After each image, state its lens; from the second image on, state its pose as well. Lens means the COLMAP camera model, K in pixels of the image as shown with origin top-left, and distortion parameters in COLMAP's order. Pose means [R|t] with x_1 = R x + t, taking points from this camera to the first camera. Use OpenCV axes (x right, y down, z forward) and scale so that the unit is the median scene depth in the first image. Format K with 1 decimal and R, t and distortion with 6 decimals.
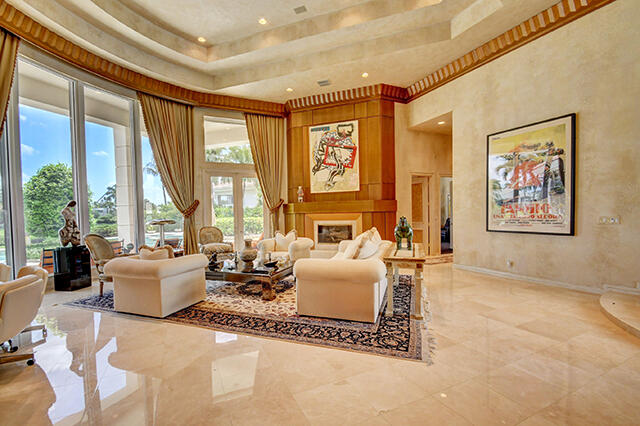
lens RADIAL K [[273.5, 0, 306.1], [0, 273.5, 220.4], [0, 0, 1]] dist [0.002483, 0.000112]
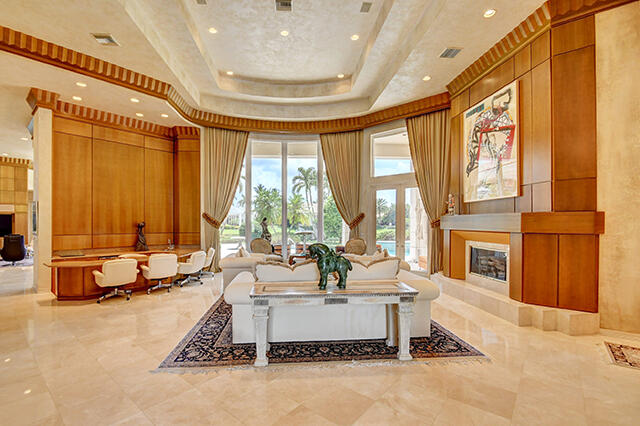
lens RADIAL K [[281.0, 0, 309.0], [0, 281.0, 221.8], [0, 0, 1]] dist [-0.001122, -0.001068]
pose [[0.439922, 0.020341, -0.897805, 0.540653], [-0.032894, 0.999438, 0.006526, -0.041436], [0.897433, 0.026662, 0.440344, 0.318701]]
